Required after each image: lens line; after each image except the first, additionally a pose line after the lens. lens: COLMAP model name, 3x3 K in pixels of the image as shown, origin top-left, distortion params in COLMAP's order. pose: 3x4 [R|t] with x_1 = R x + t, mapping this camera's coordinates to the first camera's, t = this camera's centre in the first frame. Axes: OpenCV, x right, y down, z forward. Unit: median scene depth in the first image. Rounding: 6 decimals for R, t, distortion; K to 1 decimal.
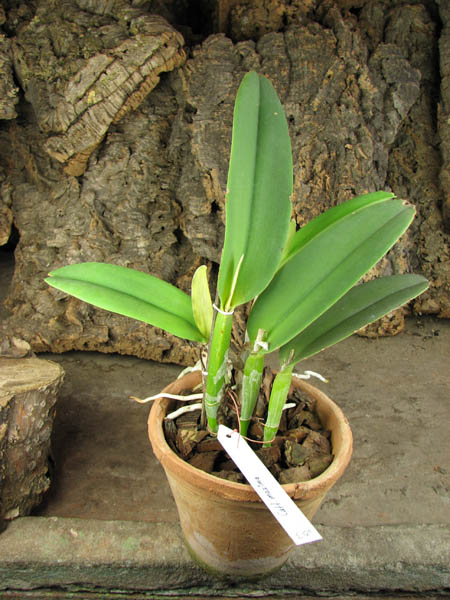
lens RADIAL K [[645.5, 0, 213.0], [0, 645.5, 284.7], [0, 0, 1]] dist [-0.121566, 0.000000]
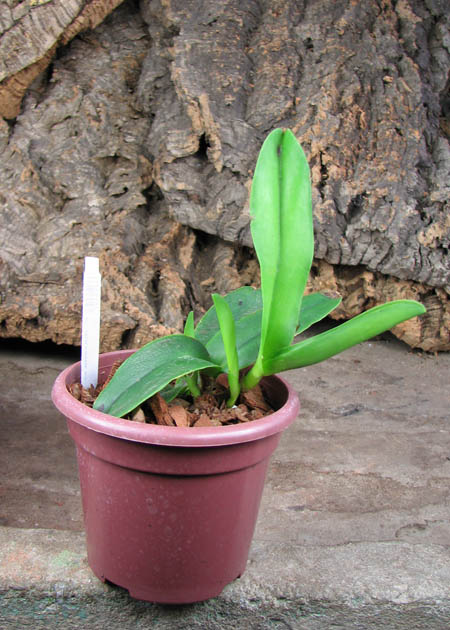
lens RADIAL K [[800.7, 0, 211.8], [0, 800.7, 273.1], [0, 0, 1]] dist [-0.131400, 0.000000]
pose [[0.998083, 0.027192, 0.055599, -0.032268], [-0.014033, 0.974349, -0.224605, 0.205169], [-0.060280, 0.223394, 0.972862, 0.187254]]
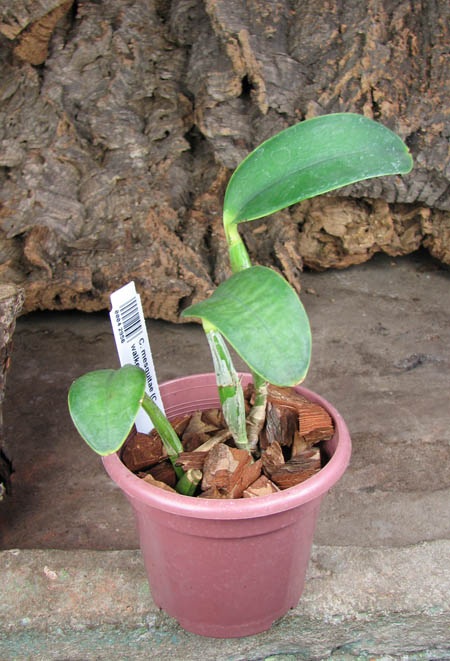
lens RADIAL K [[808.0, 0, 228.4], [0, 808.0, 297.3], [0, 0, 1]] dist [-0.127819, 0.000000]
pose [[0.998641, -0.047384, 0.021683, -0.043111], [0.047994, 0.998440, -0.028525, 0.115082], [-0.020298, 0.029527, 0.999358, 0.187343]]
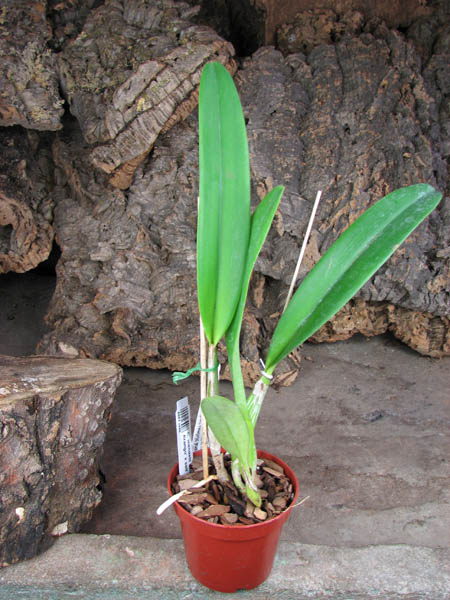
lens RADIAL K [[645.5, 0, 215.7], [0, 645.5, 281.0], [0, 0, 1]] dist [-0.121566, 0.000000]
pose [[0.999613, -0.000618, -0.027801, -0.049458], [-0.002127, 0.995128, -0.098569, 0.067448], [0.027726, 0.098590, 0.994742, 0.059203]]
